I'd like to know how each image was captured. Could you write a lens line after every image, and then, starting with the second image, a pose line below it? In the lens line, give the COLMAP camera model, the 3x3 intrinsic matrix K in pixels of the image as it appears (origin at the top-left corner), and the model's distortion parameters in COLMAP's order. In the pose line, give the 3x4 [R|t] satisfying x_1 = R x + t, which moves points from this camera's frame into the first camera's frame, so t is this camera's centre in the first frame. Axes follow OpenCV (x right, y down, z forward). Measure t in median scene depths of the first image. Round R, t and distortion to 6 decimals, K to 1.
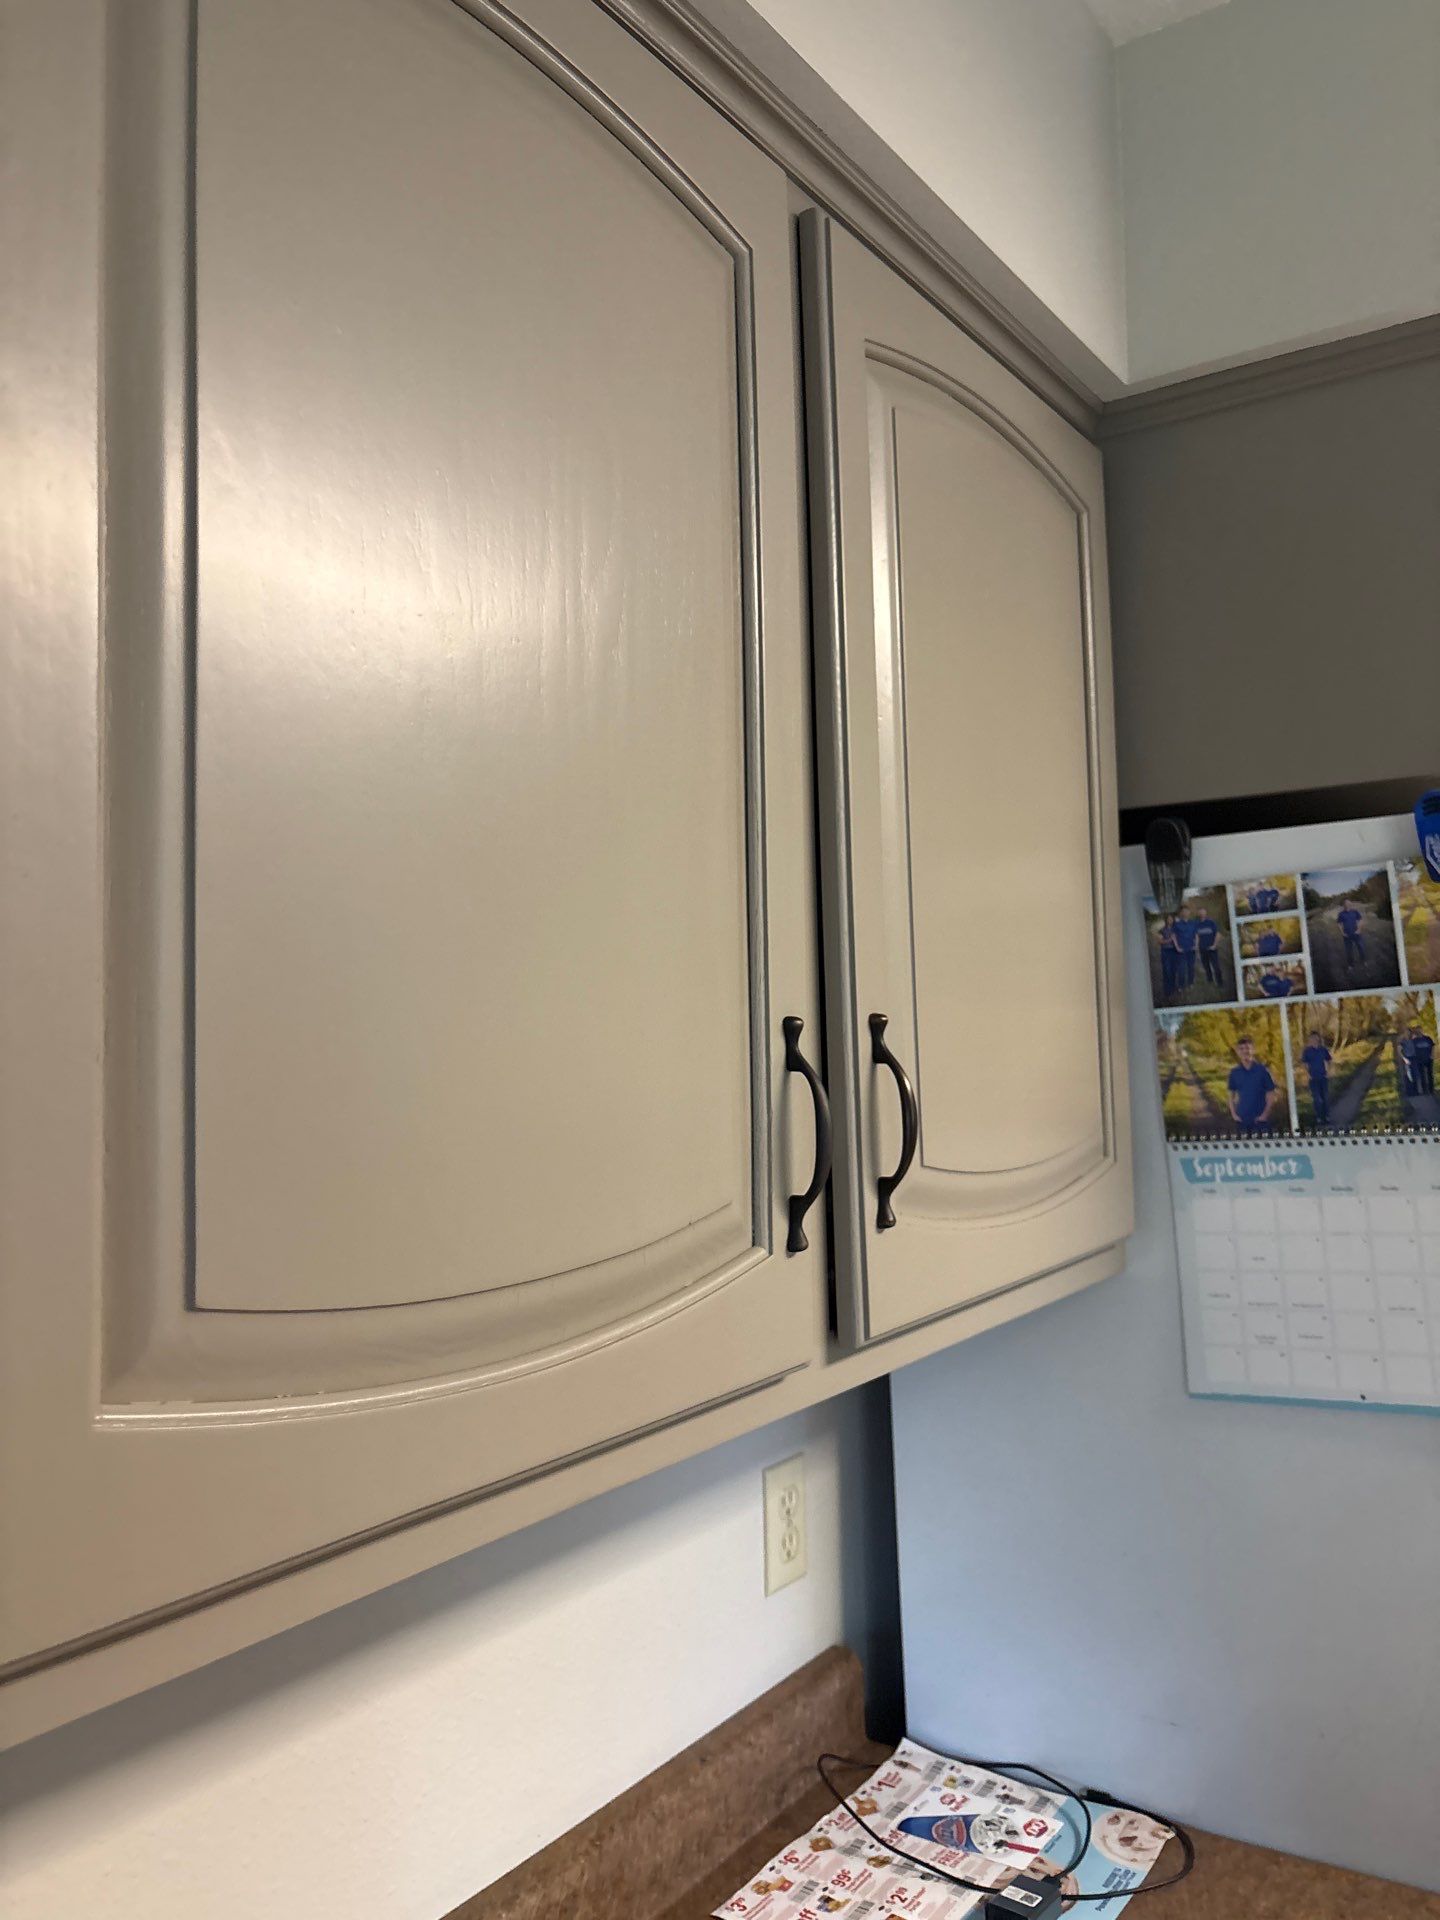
lens RADIAL K [[1387.0, 0, 723.2], [0, 1387.0, 960.0], [0, 0, 1]] dist [-0.038496, -0.002487]
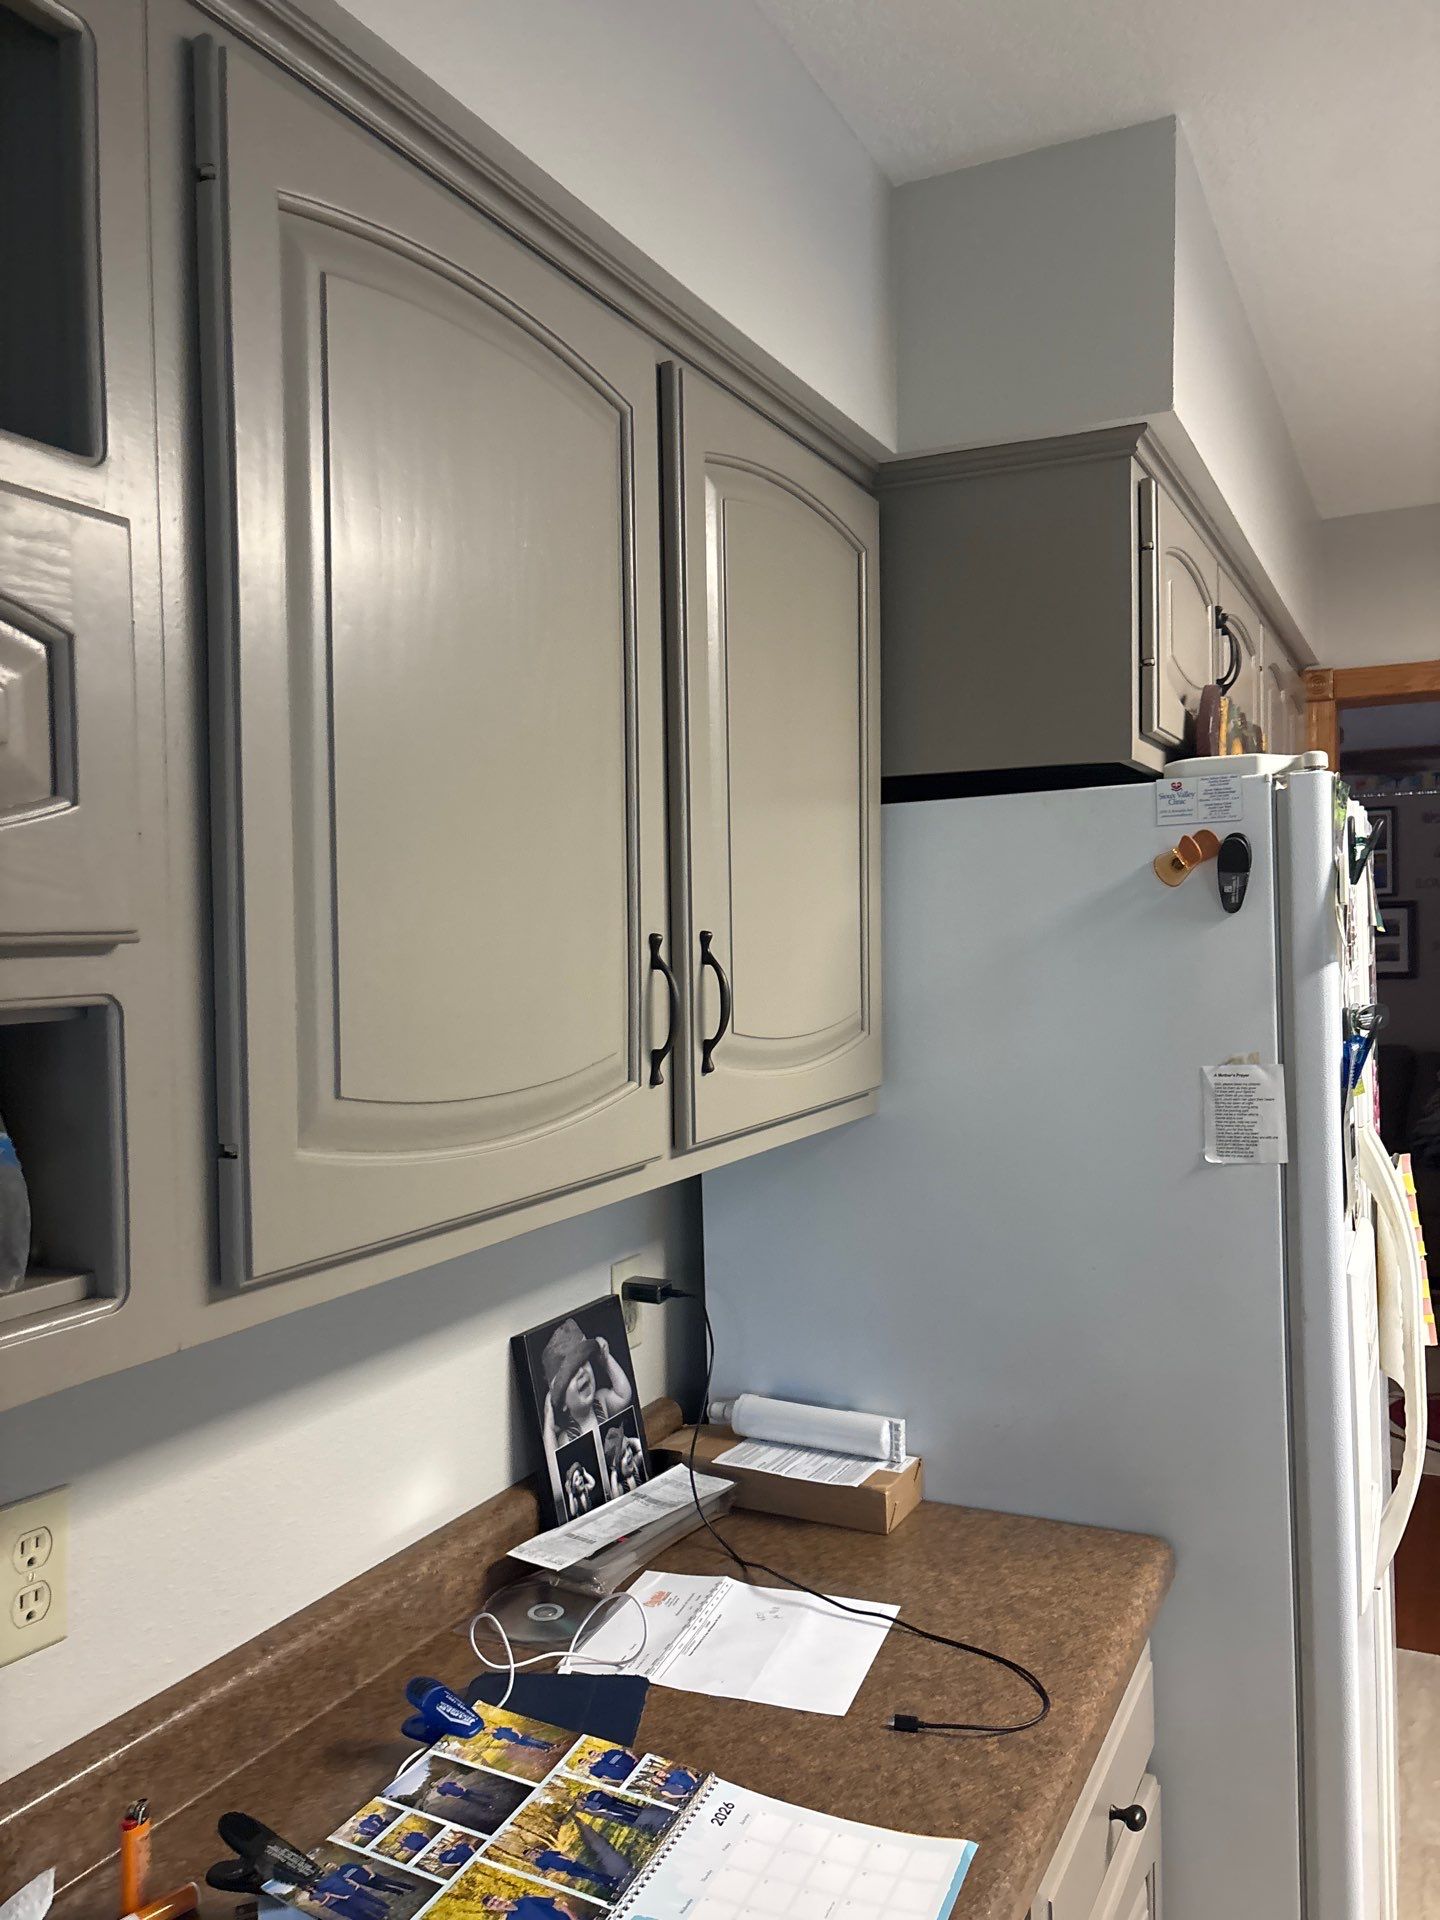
lens RADIAL K [[1387.0, 0, 721.7], [0, 1387.0, 952.8], [0, 0, 1]] dist [-0.038496, -0.002487]
pose [[0.990405, 0.009128, 0.137896, -0.079164], [-0.018686, 0.997498, 0.068176, -0.040635], [-0.136929, -0.070098, 0.988097, -0.487055]]
